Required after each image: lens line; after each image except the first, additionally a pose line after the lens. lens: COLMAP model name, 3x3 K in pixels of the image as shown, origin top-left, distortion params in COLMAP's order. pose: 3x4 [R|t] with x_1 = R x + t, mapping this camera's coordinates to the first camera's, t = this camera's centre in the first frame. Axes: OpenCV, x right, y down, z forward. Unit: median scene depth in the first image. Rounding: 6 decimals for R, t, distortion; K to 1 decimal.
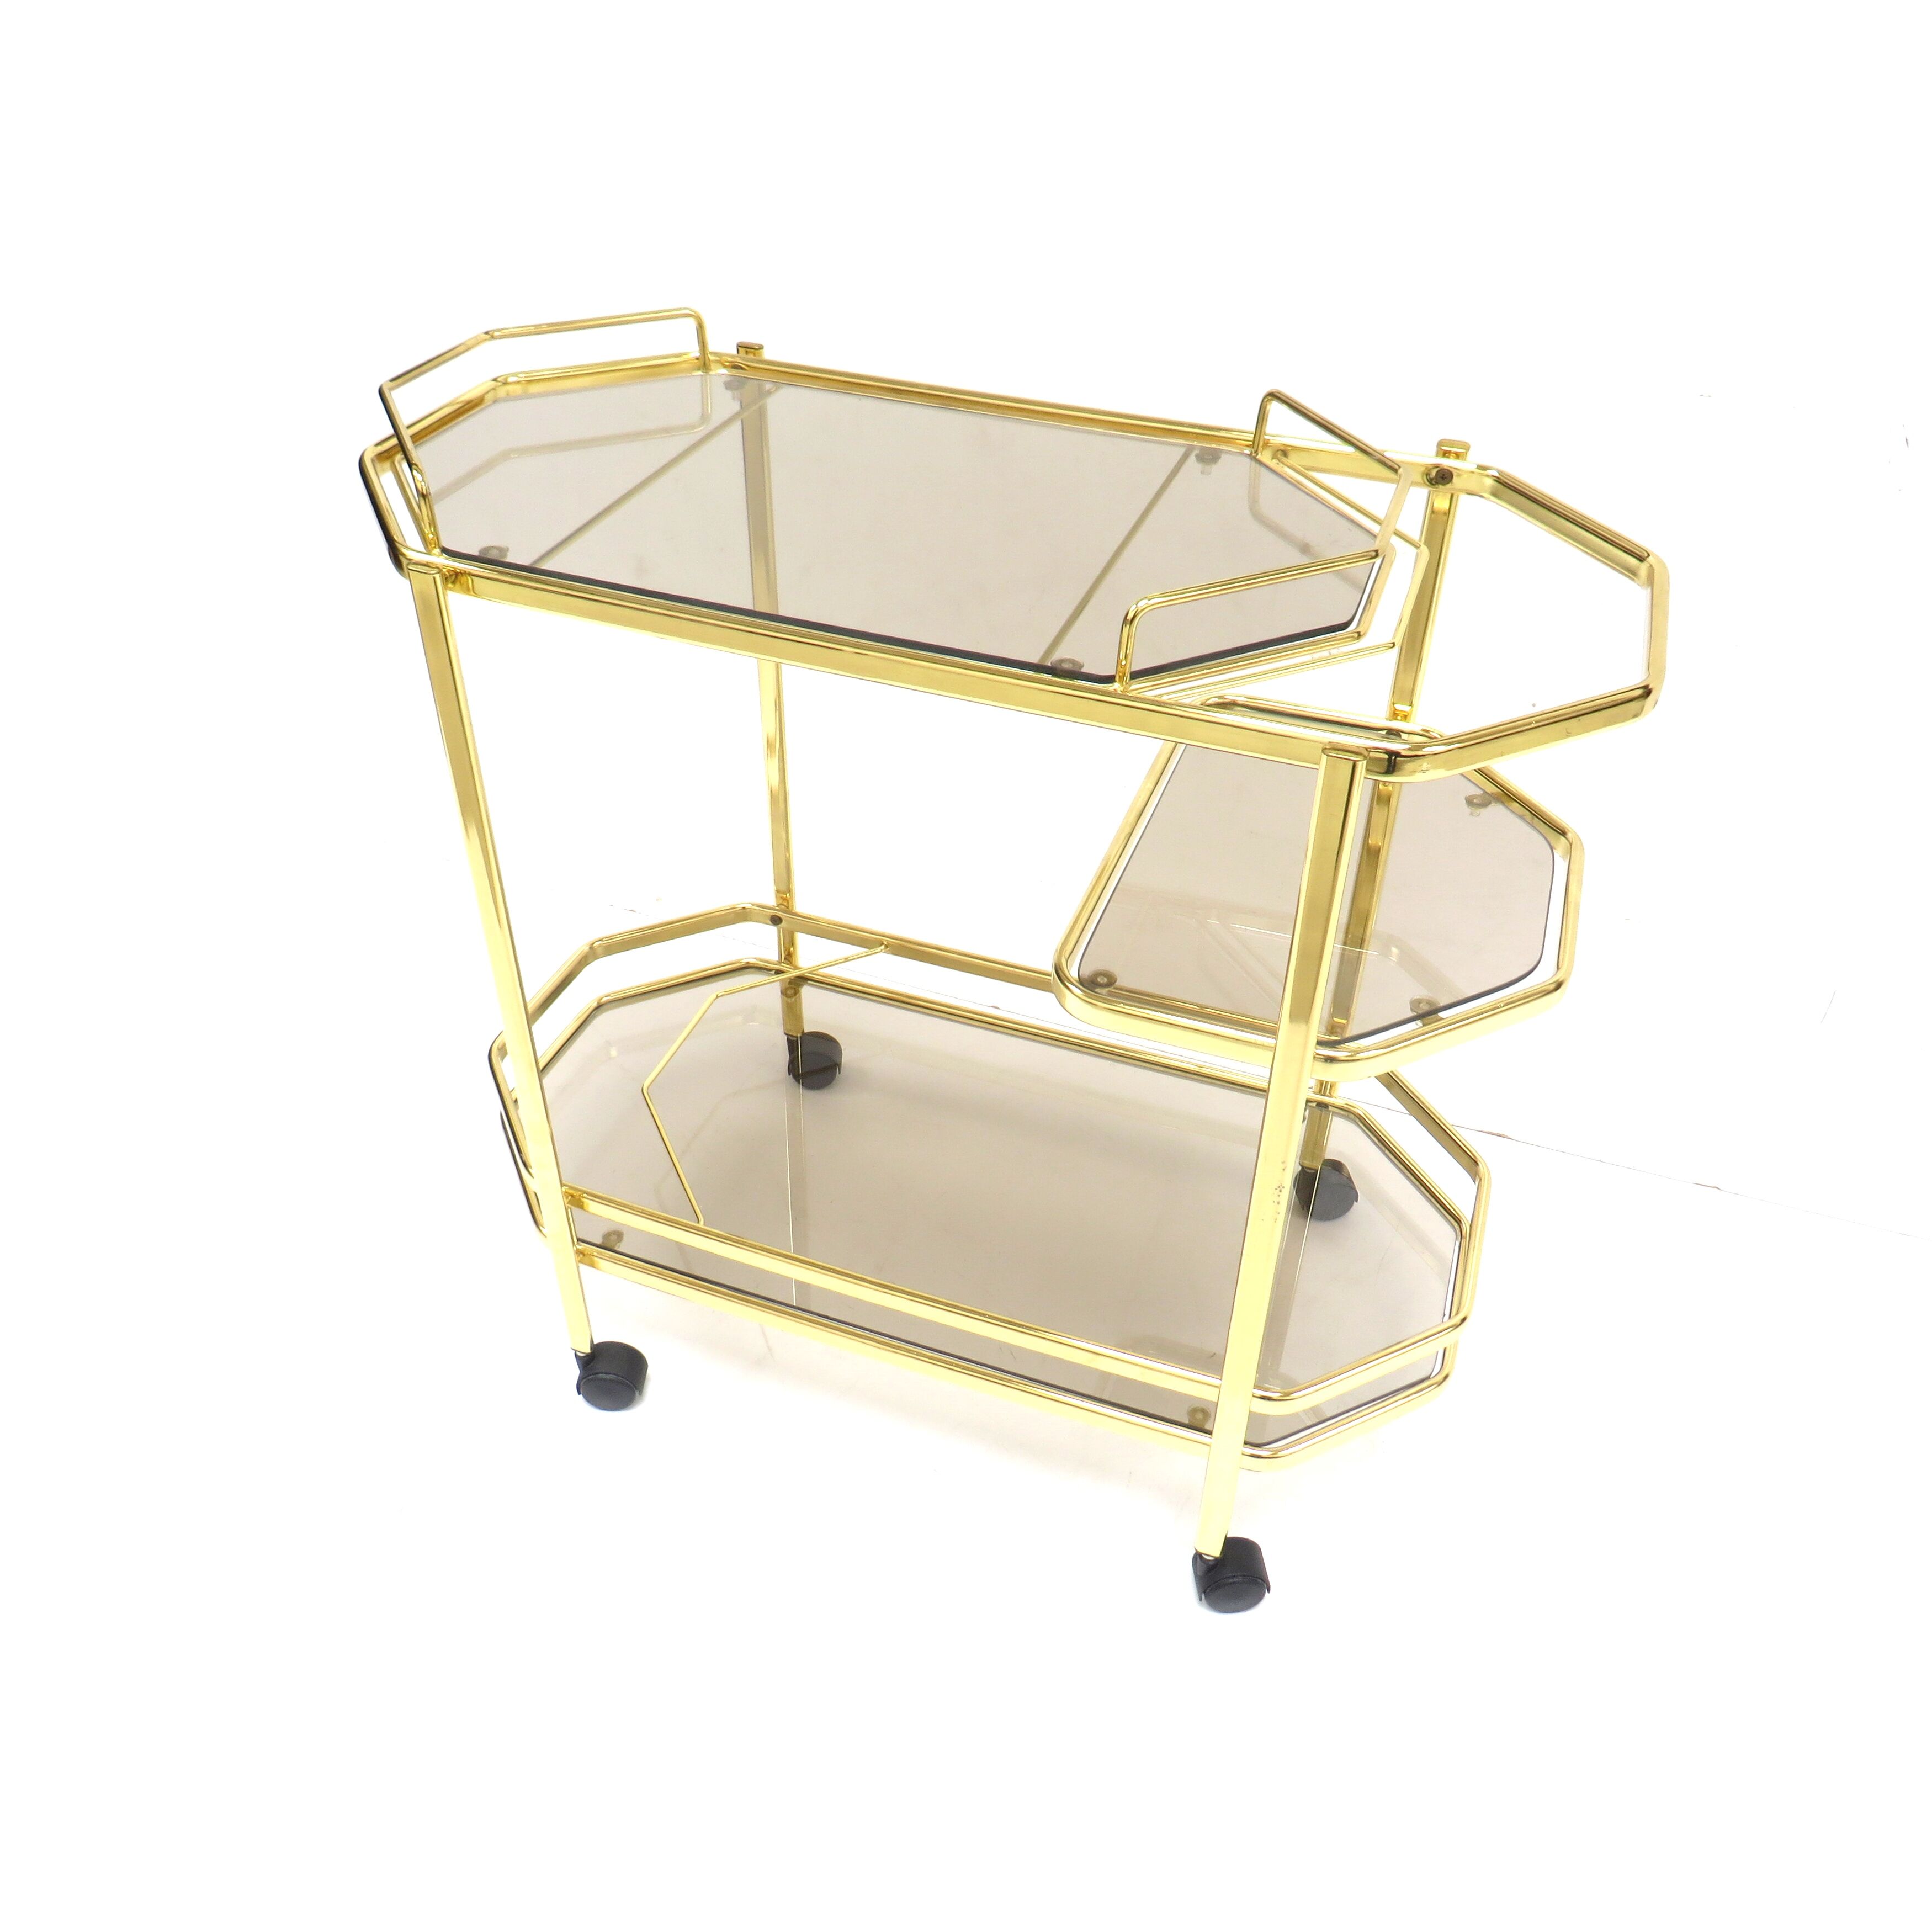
lens RADIAL K [[1649.2, 0, 949.7], [0, 1649.2, 968.6], [0, 0, 1]] dist [-0.004191, -0.001871]
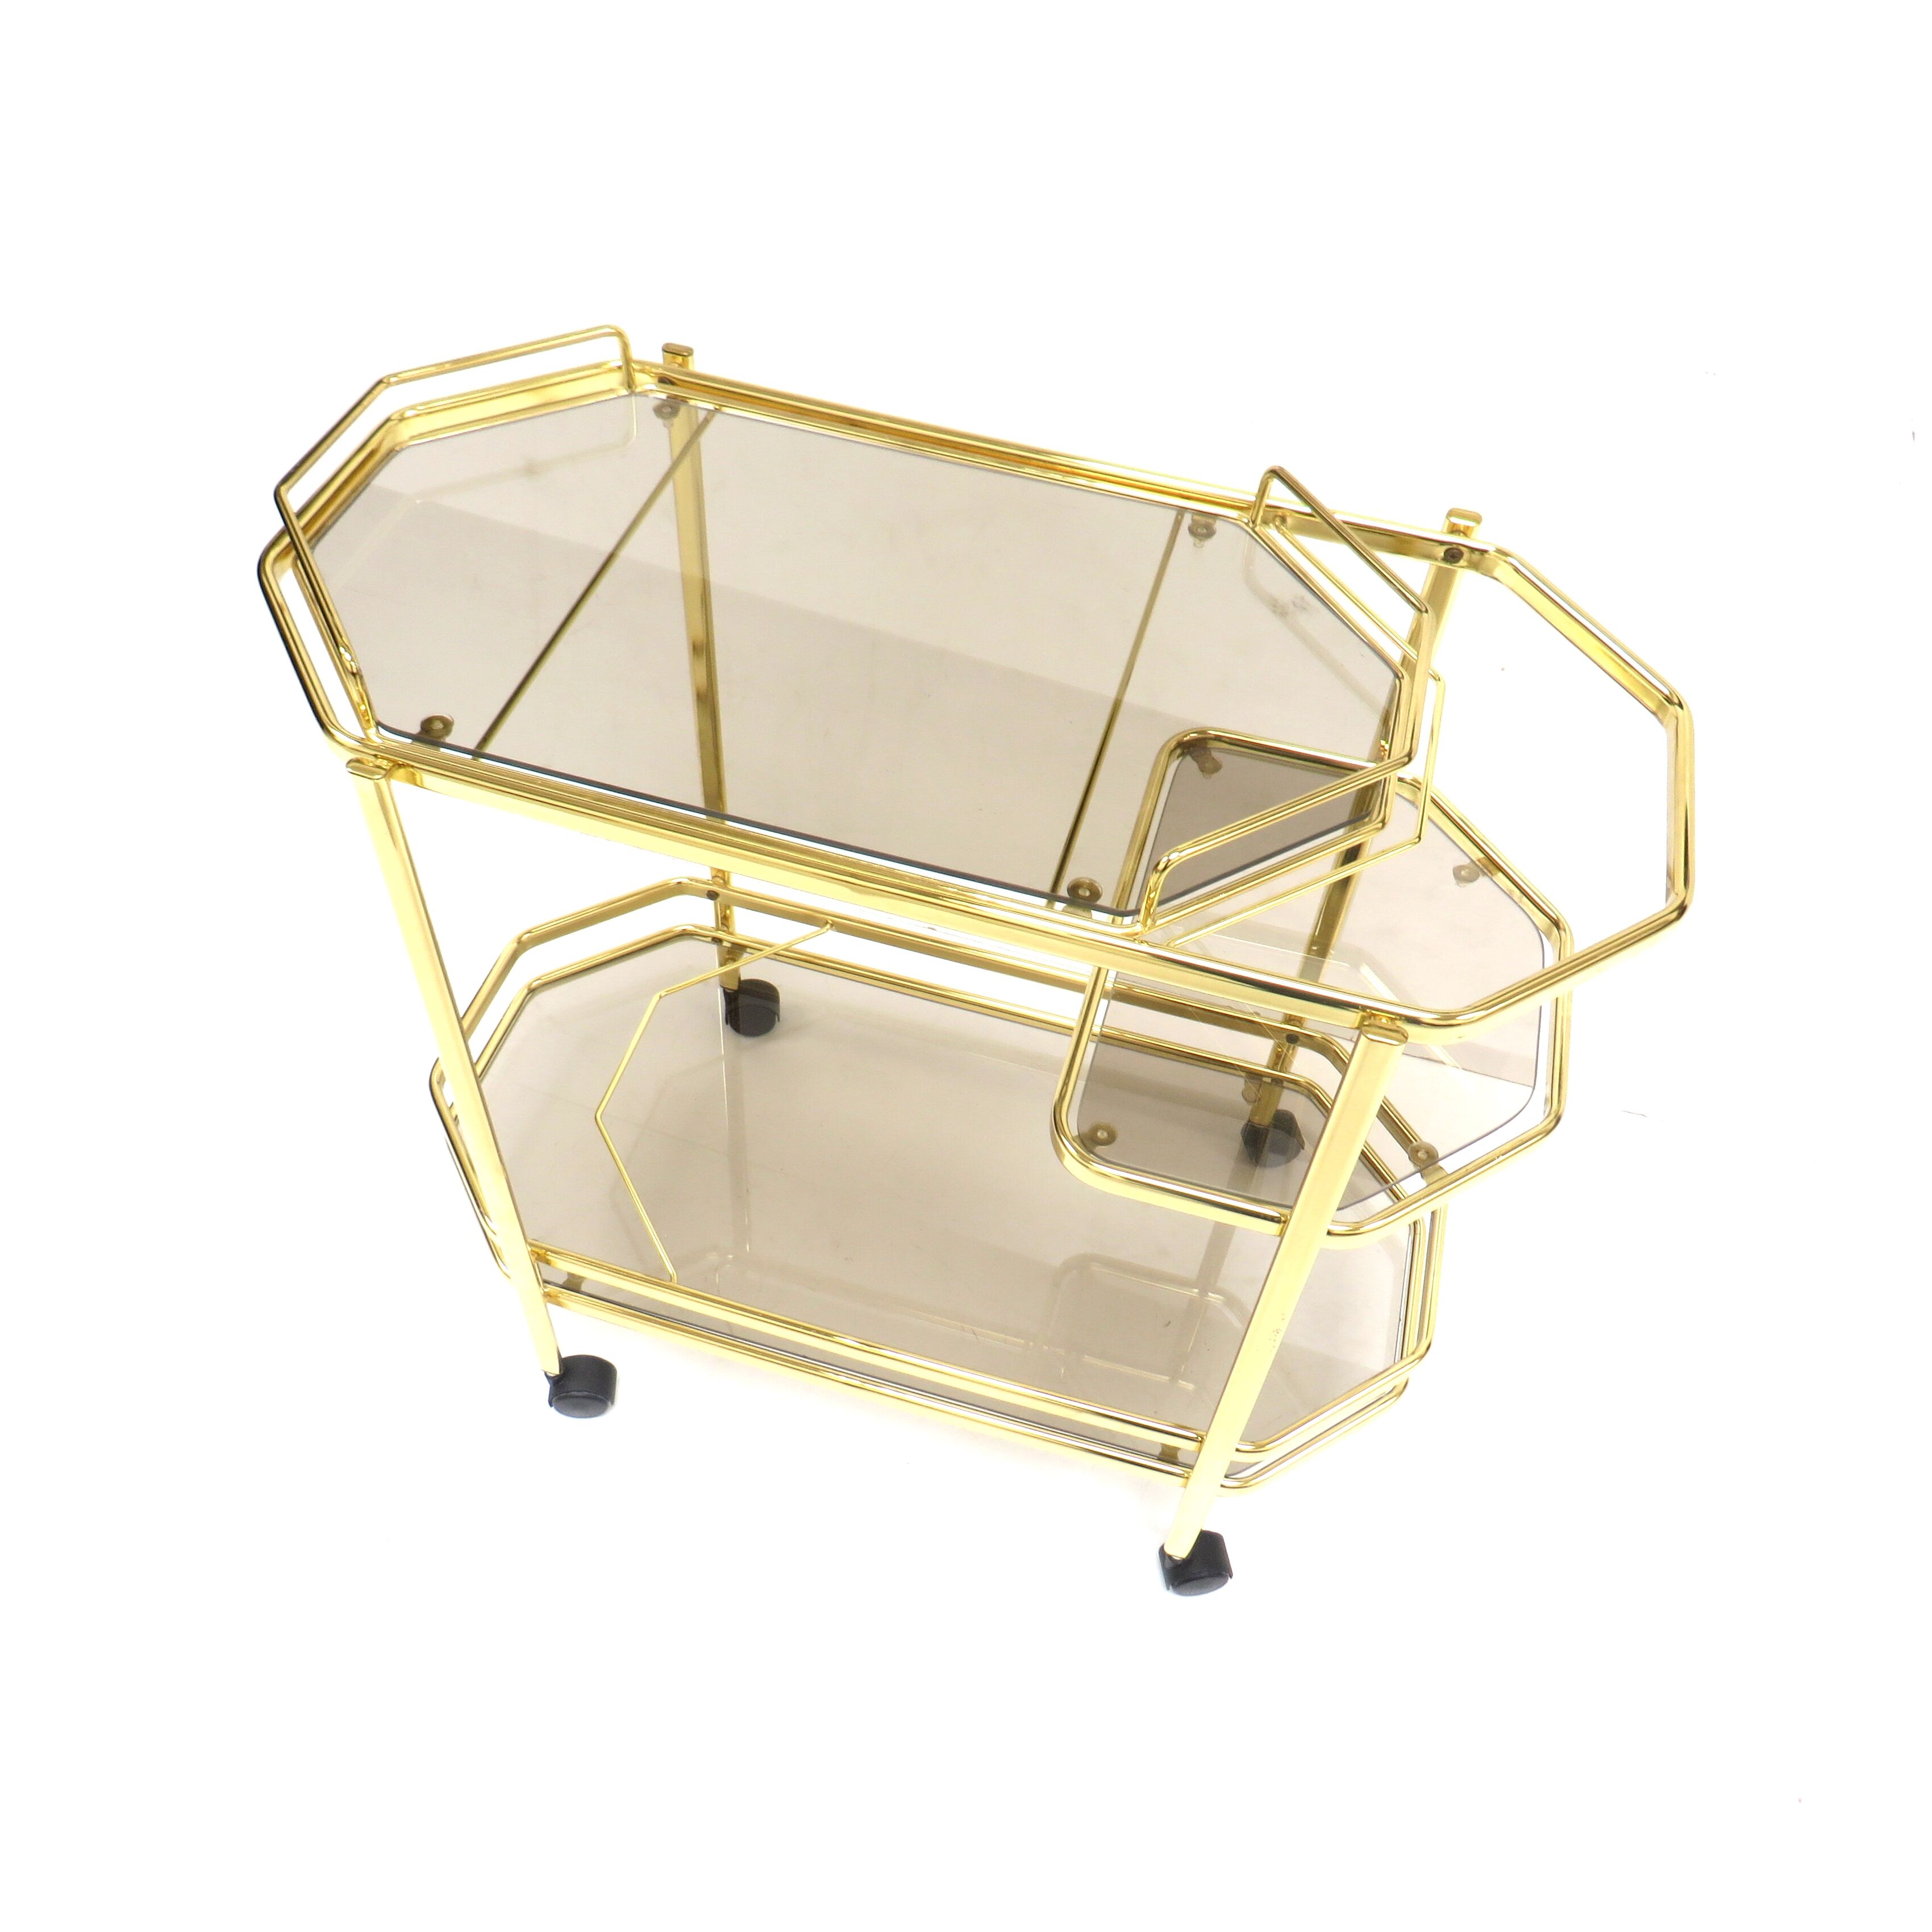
lens RADIAL K [[1697.4, 0, 966.0], [0, 1697.4, 966.0], [0, 0, 1]] dist [-0.003177, -0.000585]
pose [[0.995524, -0.036267, 0.087268, -0.059098], [0.016058, 0.974920, 0.221975, -0.256515], [-0.093130, -0.219580, 0.971139, 0.035377]]
